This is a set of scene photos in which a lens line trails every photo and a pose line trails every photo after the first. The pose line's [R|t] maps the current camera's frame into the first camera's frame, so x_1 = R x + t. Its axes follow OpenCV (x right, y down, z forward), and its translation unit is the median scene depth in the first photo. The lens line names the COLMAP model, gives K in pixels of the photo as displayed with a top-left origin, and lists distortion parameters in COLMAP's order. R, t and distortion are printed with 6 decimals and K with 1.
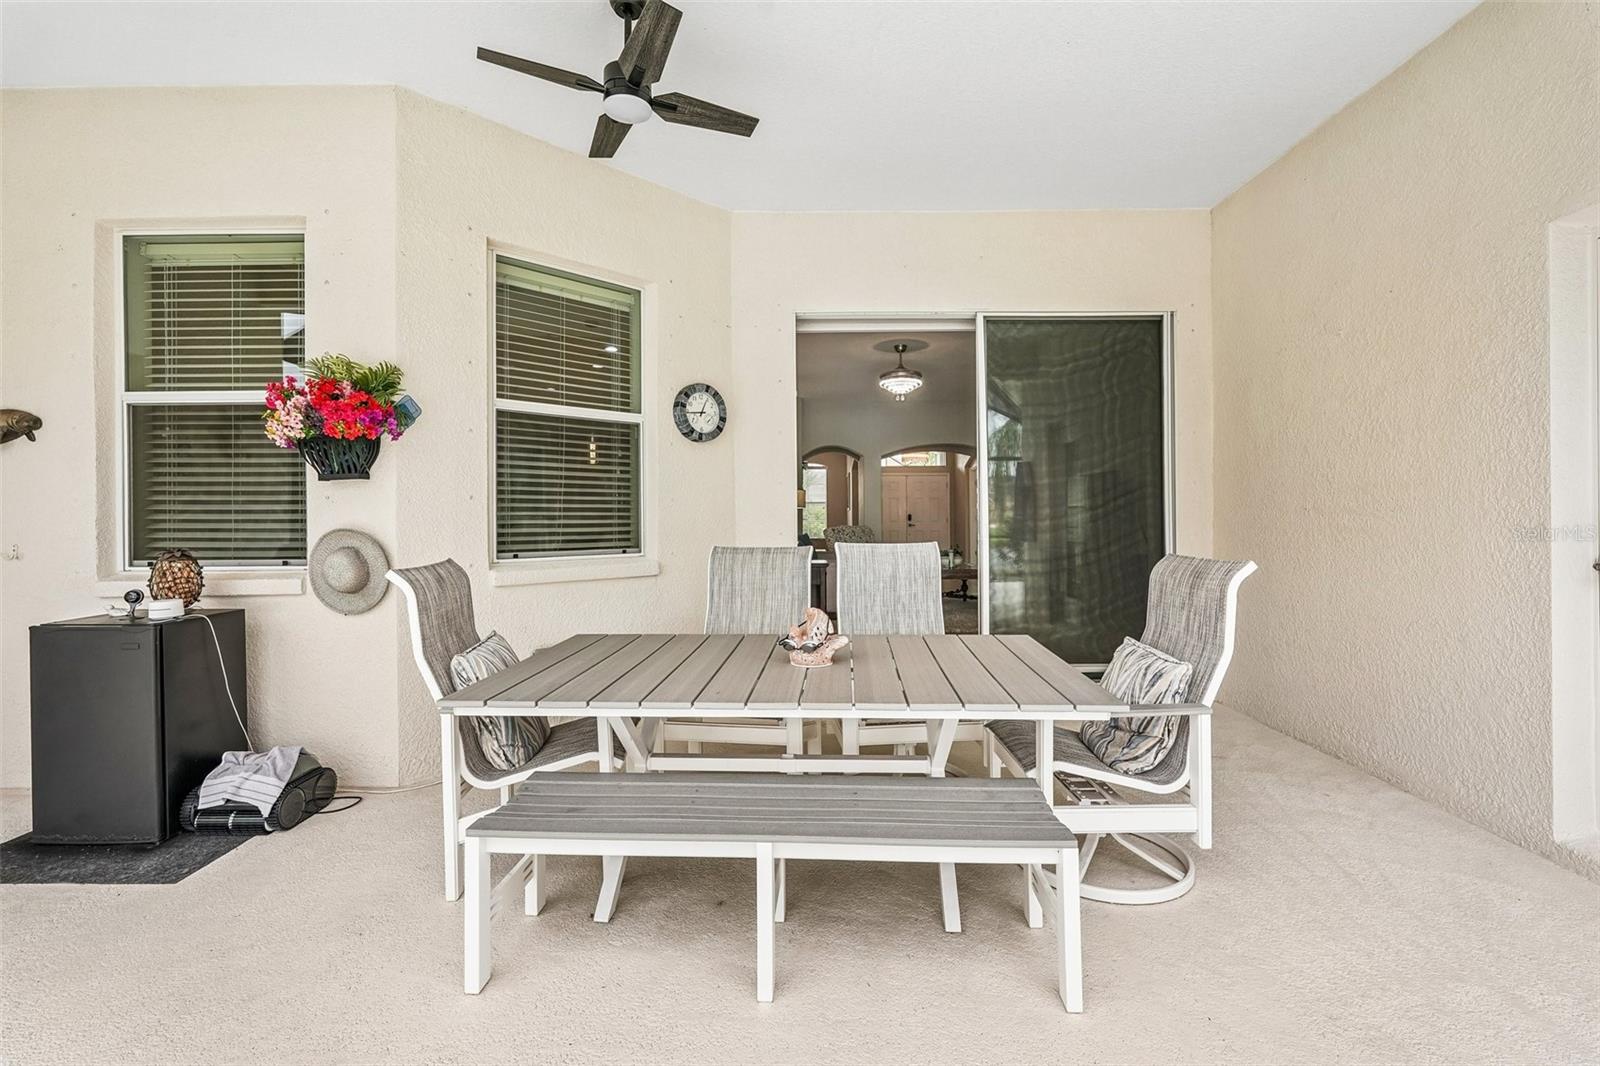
lens RADIAL K [[715.7, 0, 802.2], [0, 715.7, 537.3], [0, 0, 1]] dist [-0.016163, 0.008372]
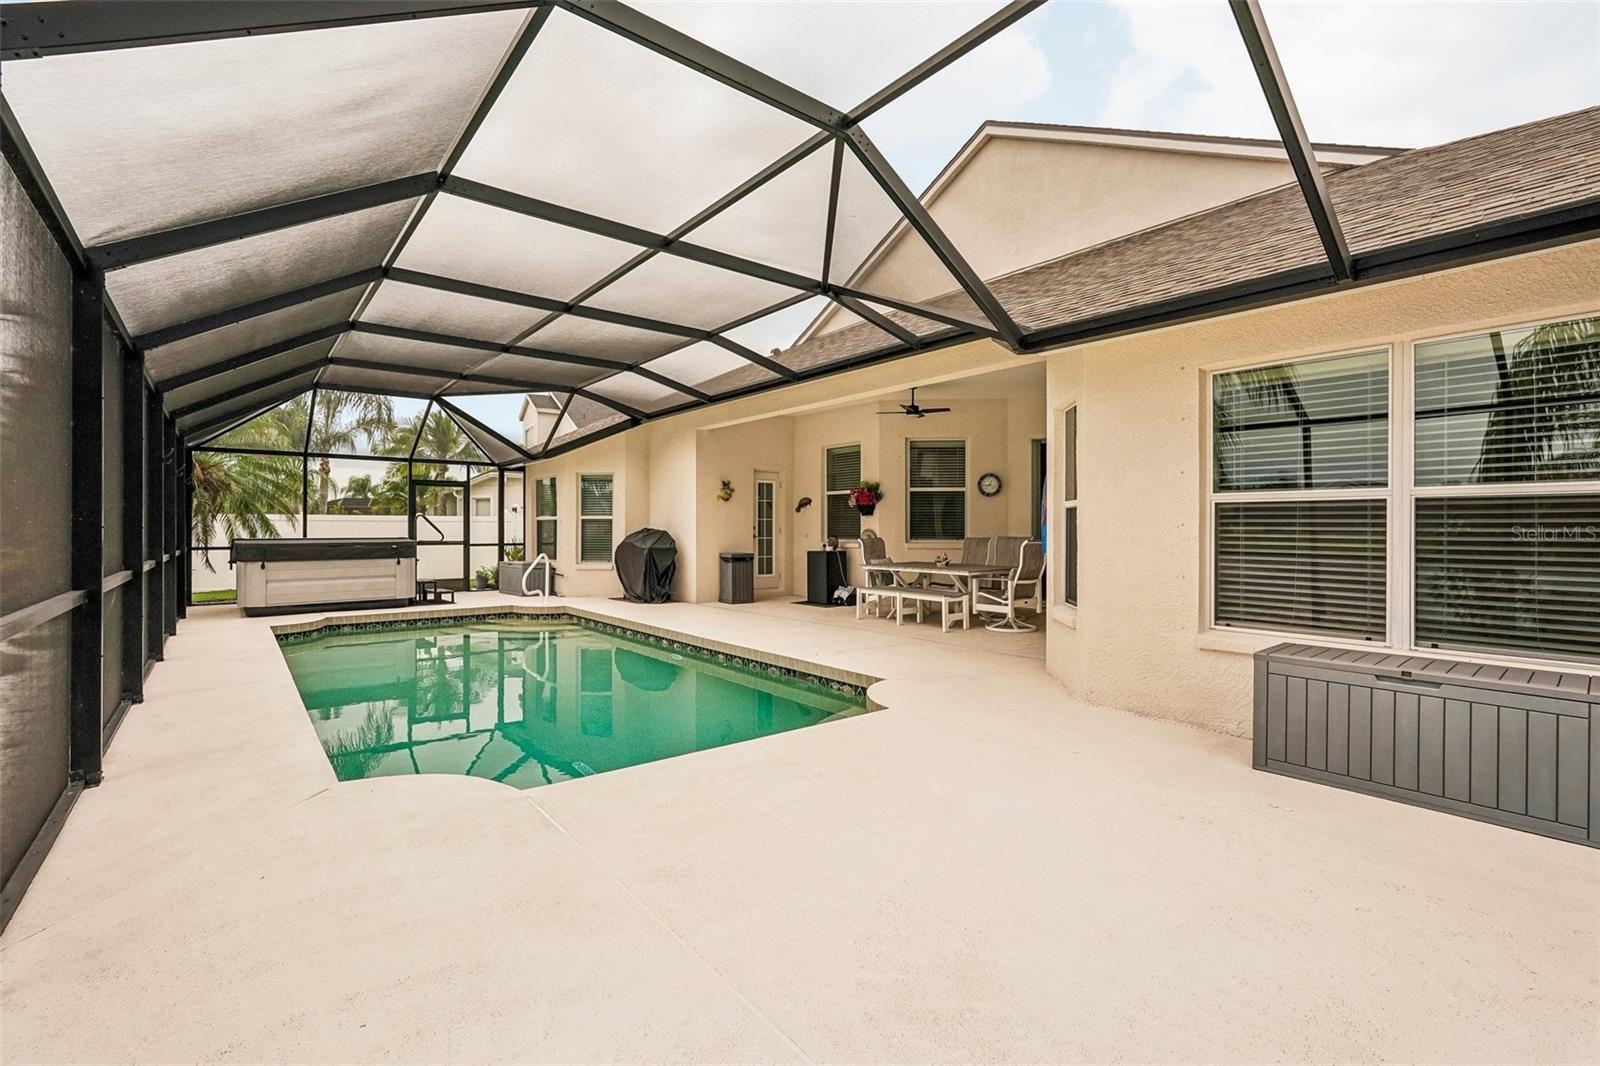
lens RADIAL K [[715.7, 0, 802.2], [0, 715.7, 537.3], [0, 0, 1]] dist [-0.016163, 0.008372]
pose [[0.646960, 0.017305, -0.762328, 1.845654], [-0.025141, 0.999683, 0.001356, 0.030653], [0.762110, 0.018288, 0.647189, -1.536770]]
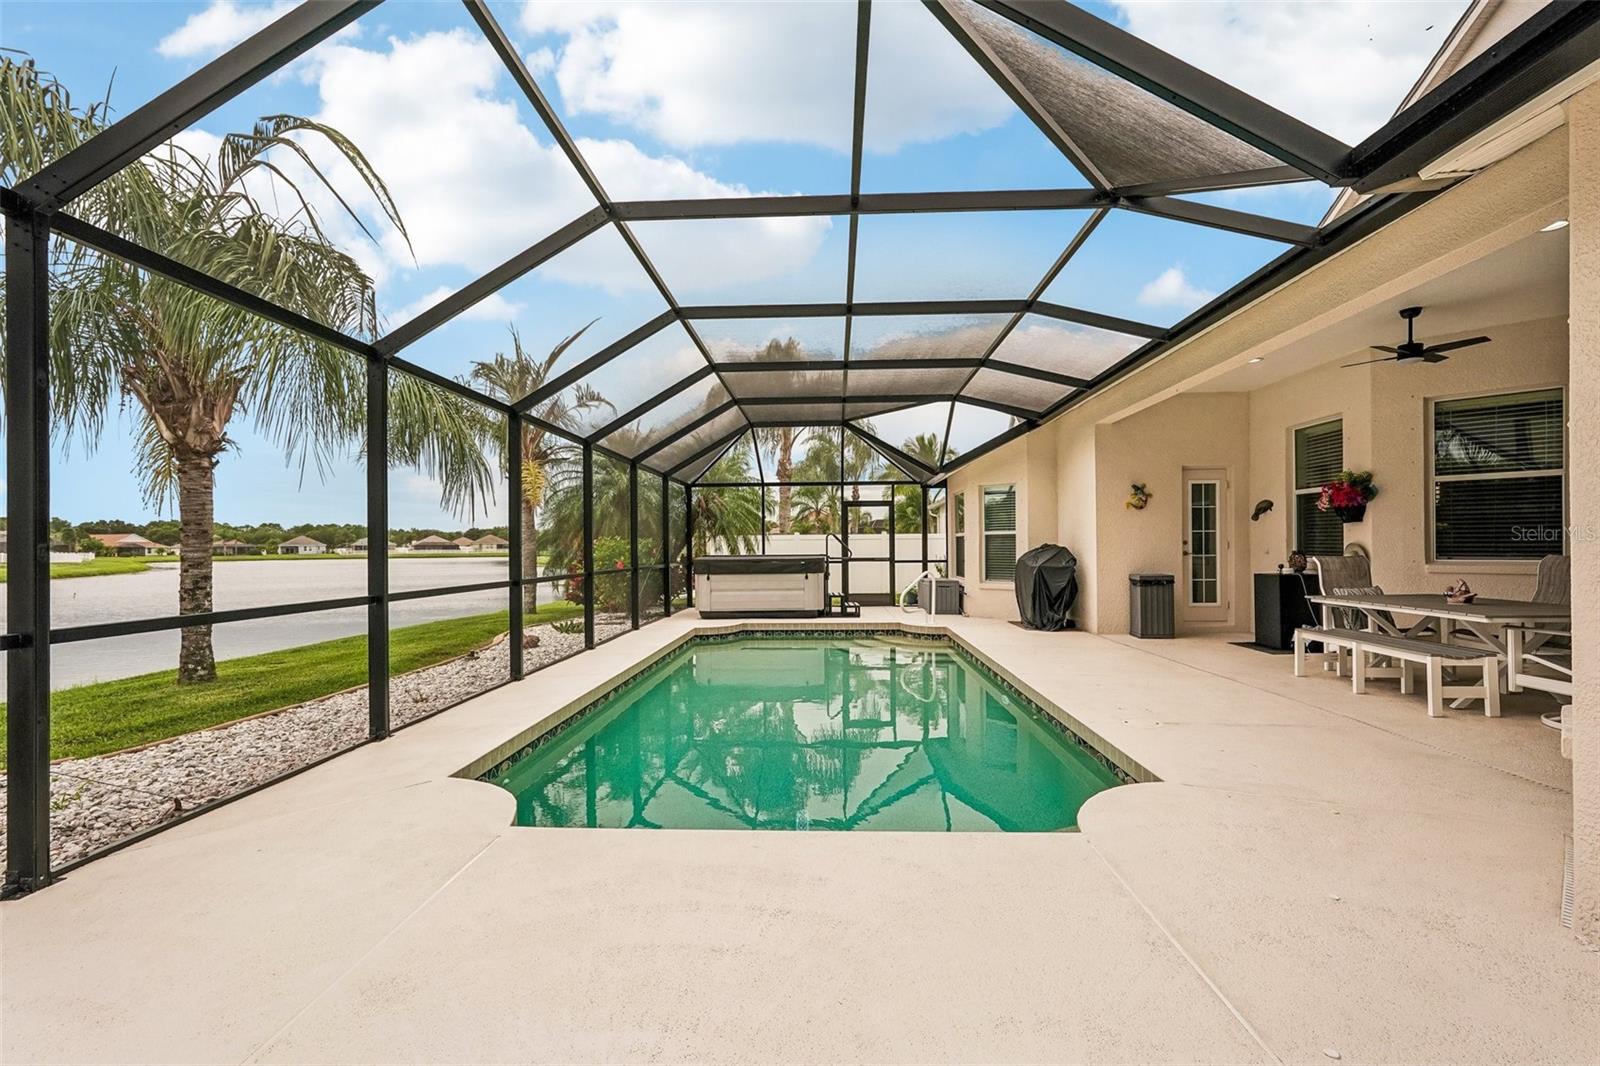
lens RADIAL K [[717.8, 0, 796.8], [0, 717.8, 547.3], [0, 0, 1]] dist [-0.001370, 0.008334]
pose [[-0.019794, 0.009066, -0.999763, 1.773760], [-0.017982, 0.999794, 0.009422, 0.013542], [0.999642, 0.018165, -0.019627, -0.797539]]
